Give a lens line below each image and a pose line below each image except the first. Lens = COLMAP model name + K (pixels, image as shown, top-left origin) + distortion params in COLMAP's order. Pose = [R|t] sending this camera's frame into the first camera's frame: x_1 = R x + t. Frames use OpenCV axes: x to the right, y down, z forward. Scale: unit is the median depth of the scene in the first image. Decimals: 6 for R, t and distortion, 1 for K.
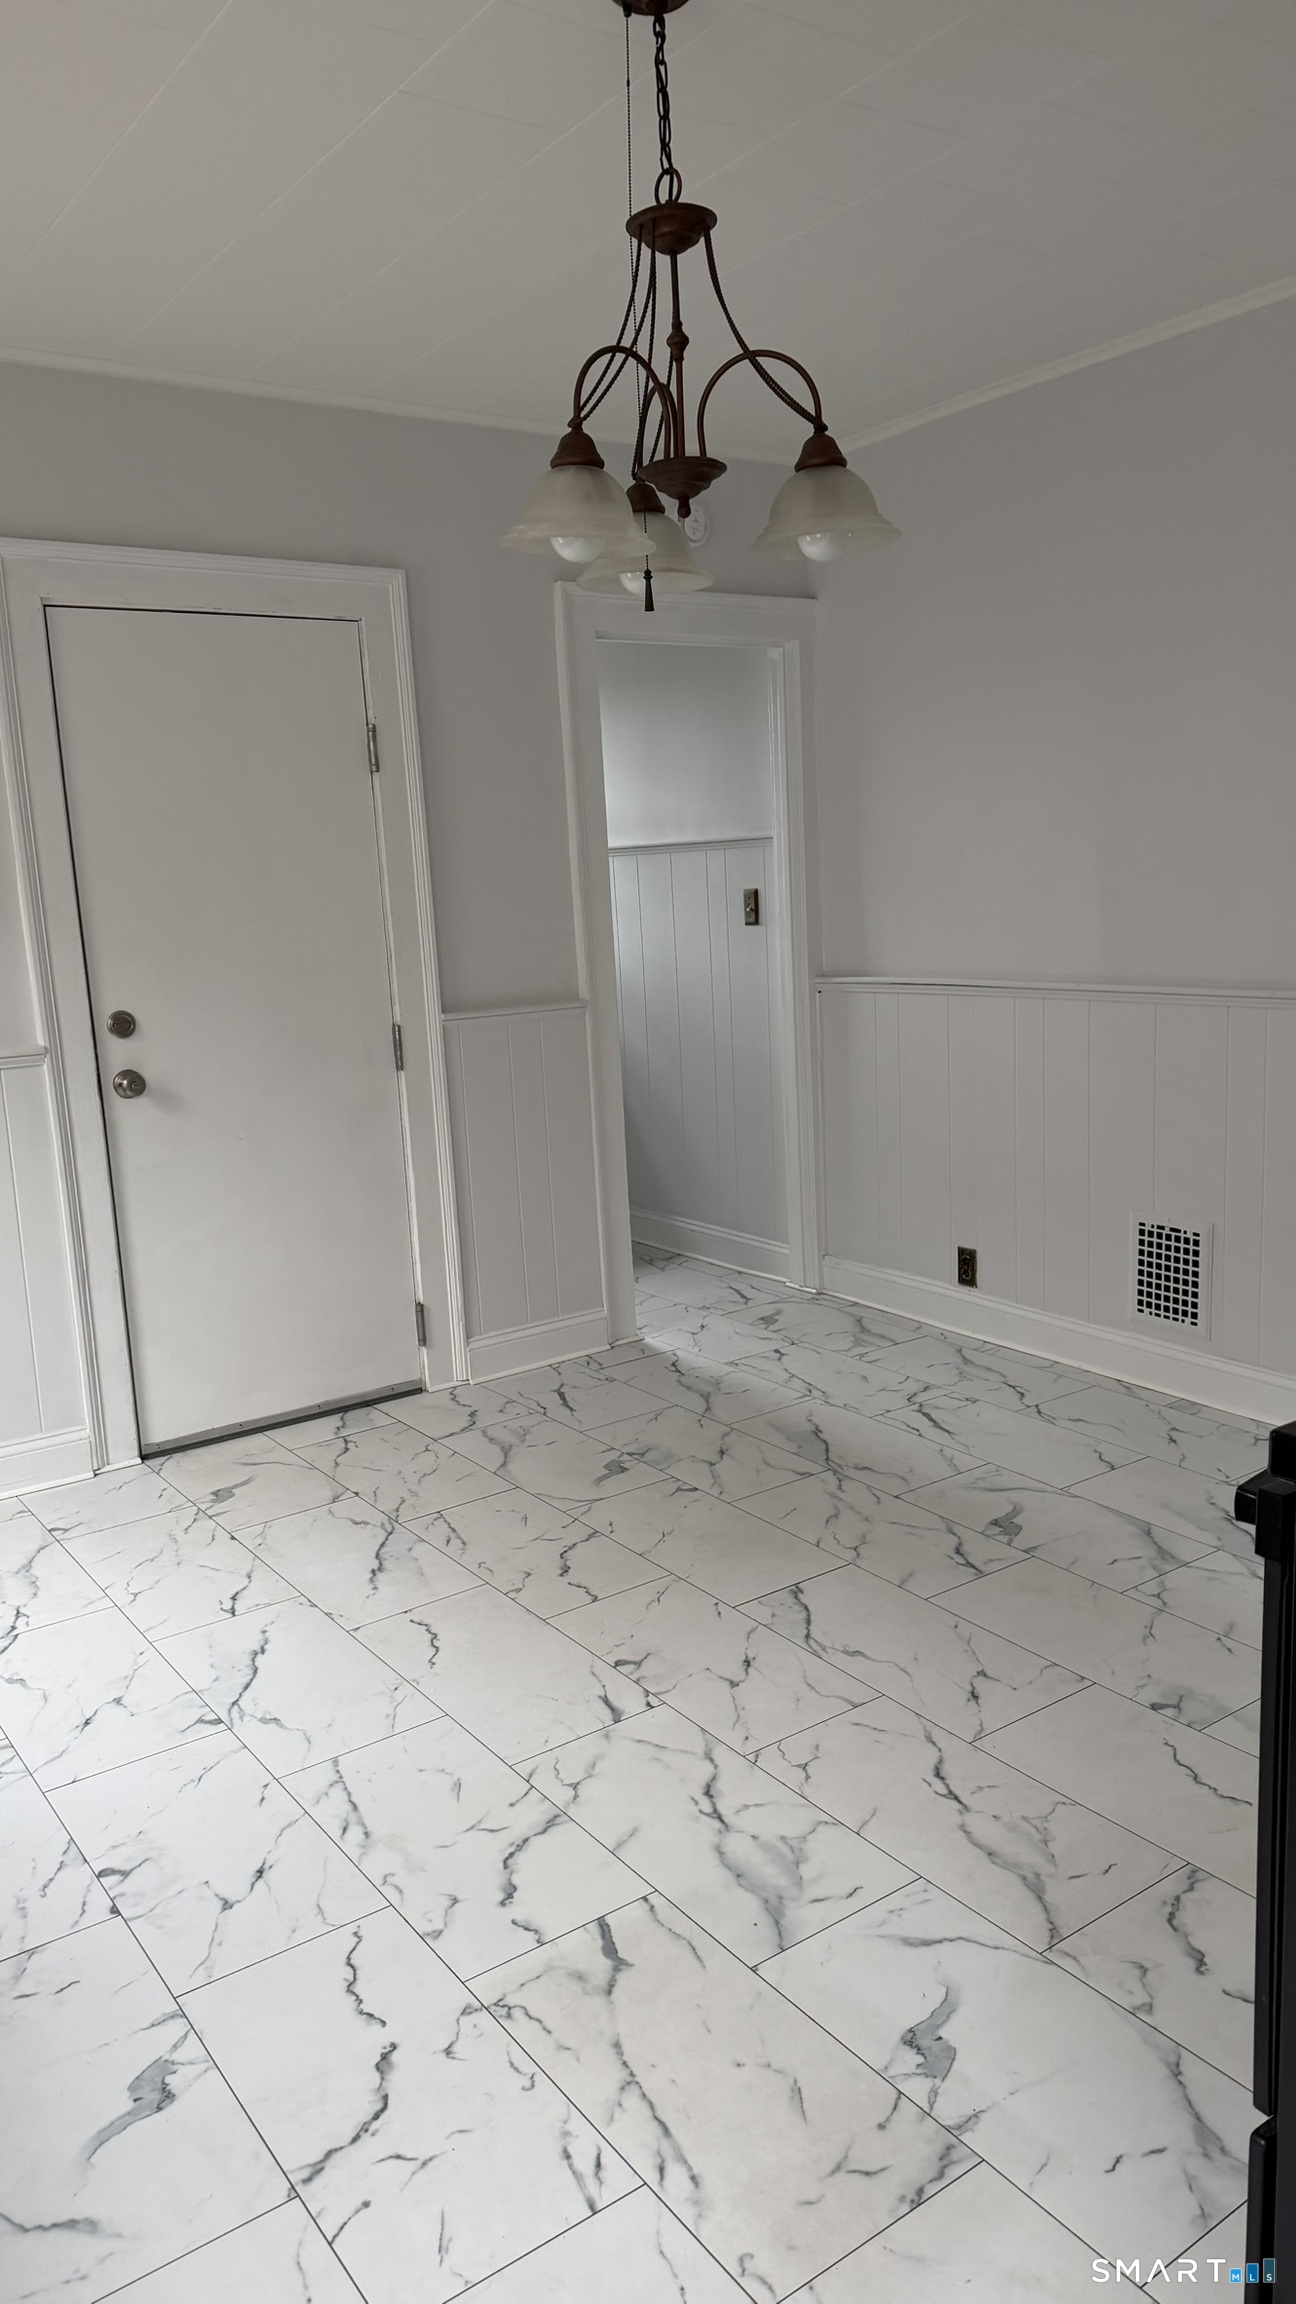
lens RADIAL K [[1612.5, 0, 638.8], [0, 1612.5, 1165.3], [0, 0, 1]] dist [0.181088, -0.394070]
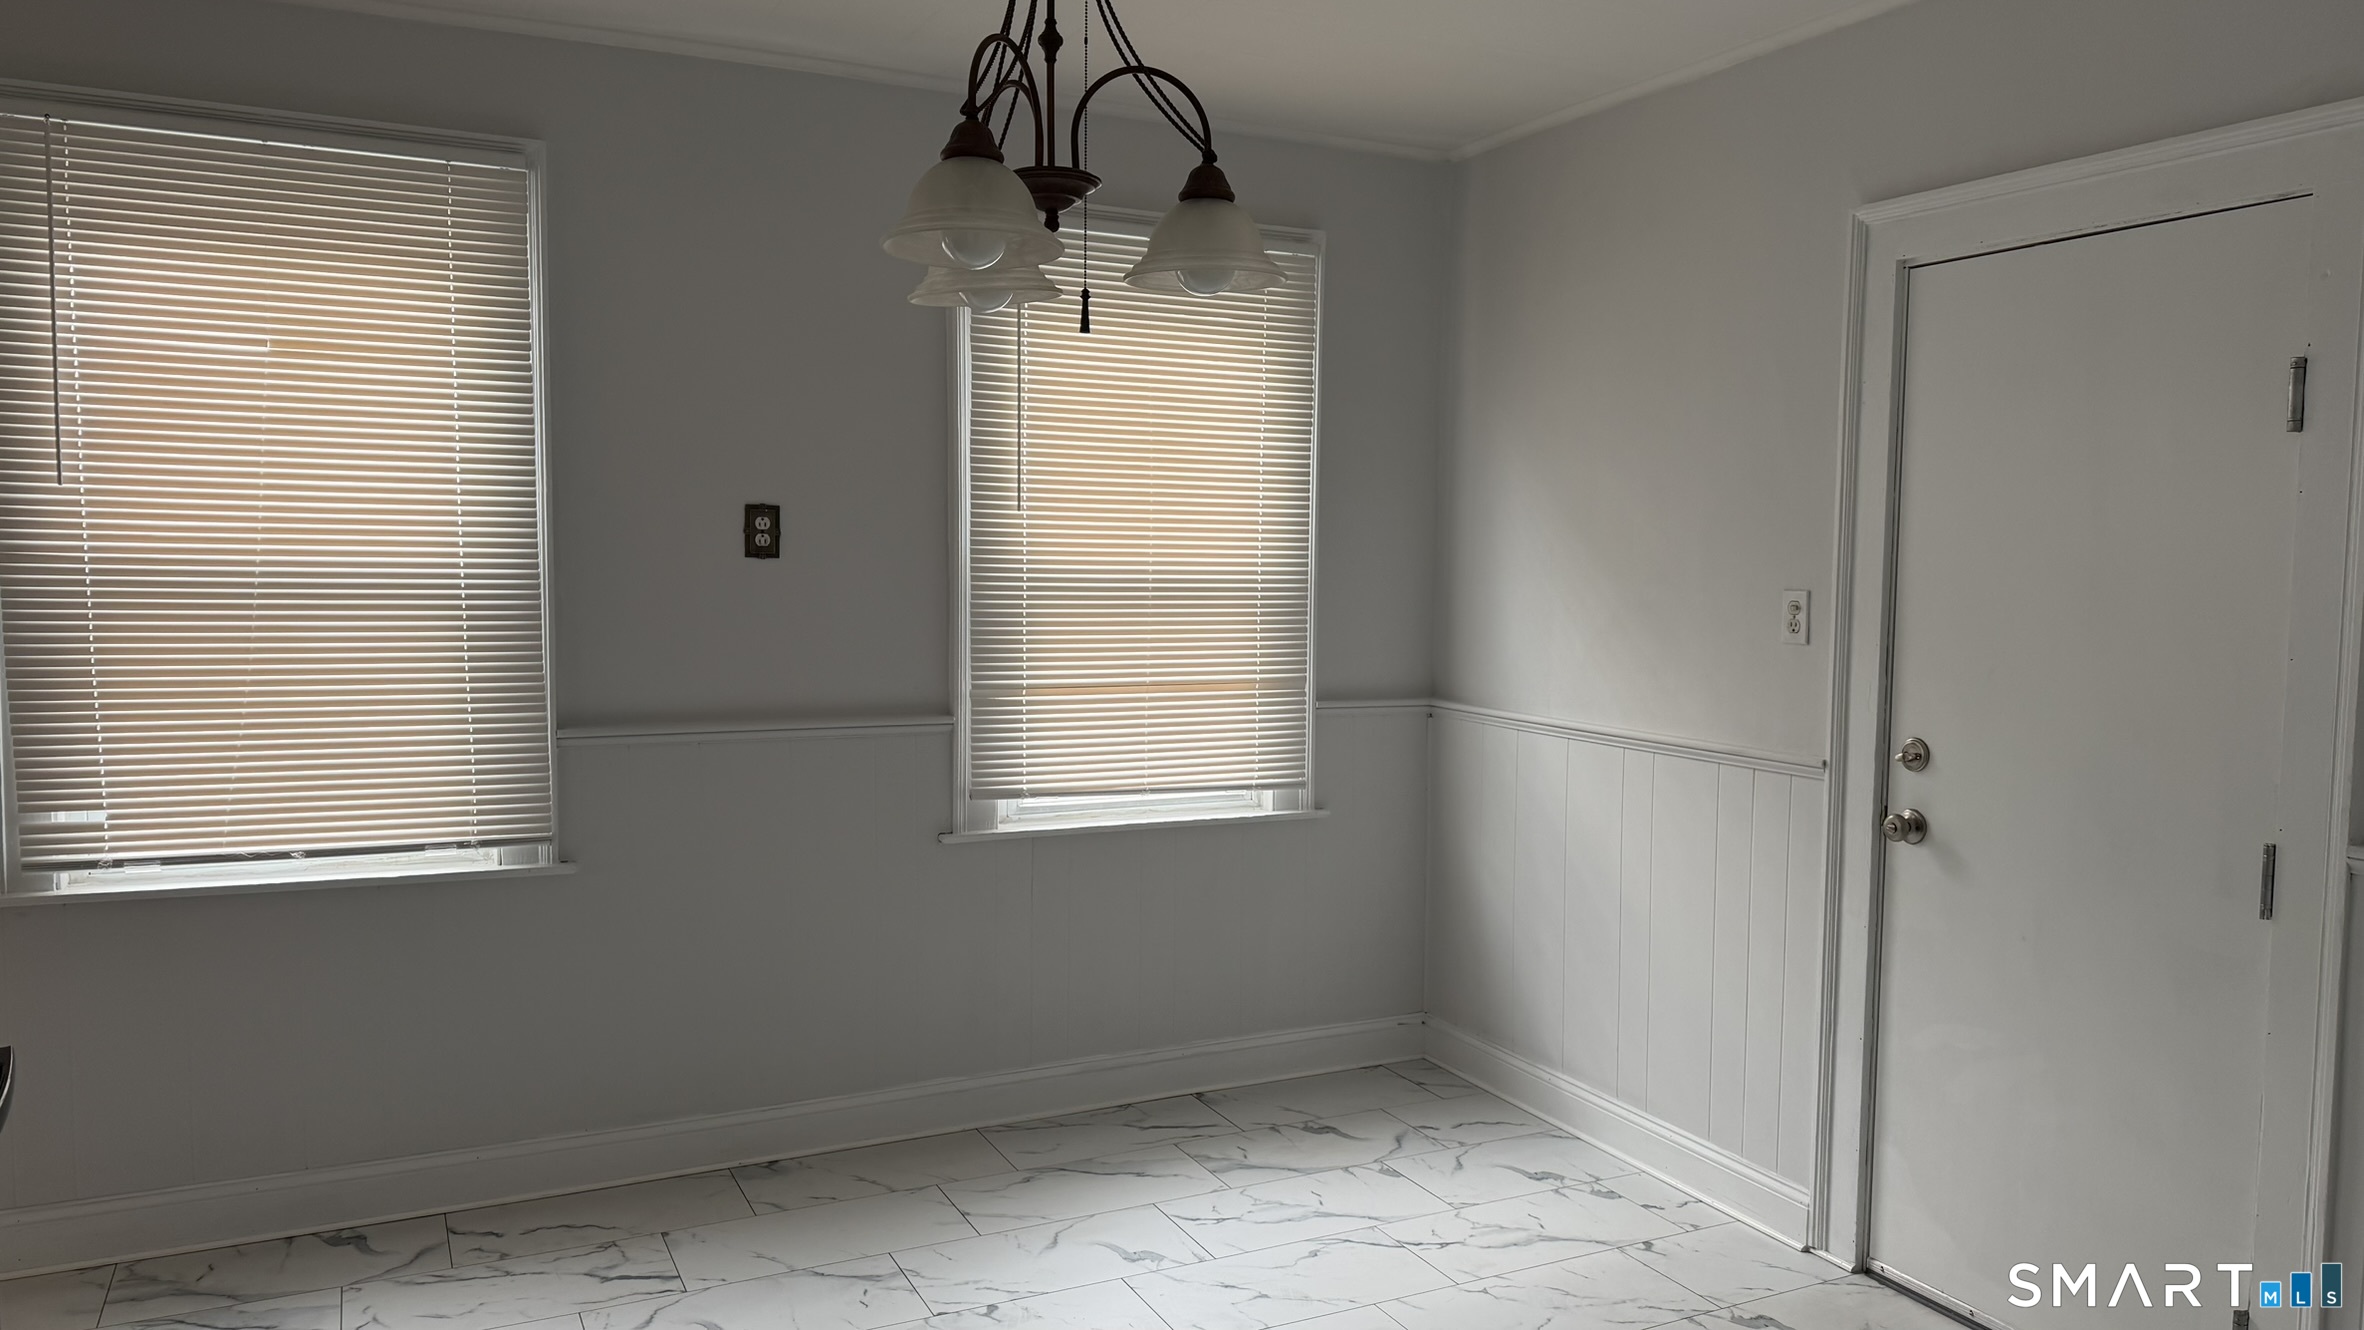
lens RADIAL K [[1654.5, 0, 1182.0], [0, 1654.5, 665.0], [0, 0, 1]] dist [0.181088, -0.394070]
pose [[-0.157684, 0.117348, -0.980492, 0.597264], [-0.179355, 0.972996, 0.145295, -0.195788], [0.971065, 0.198767, -0.132379, 0.781394]]
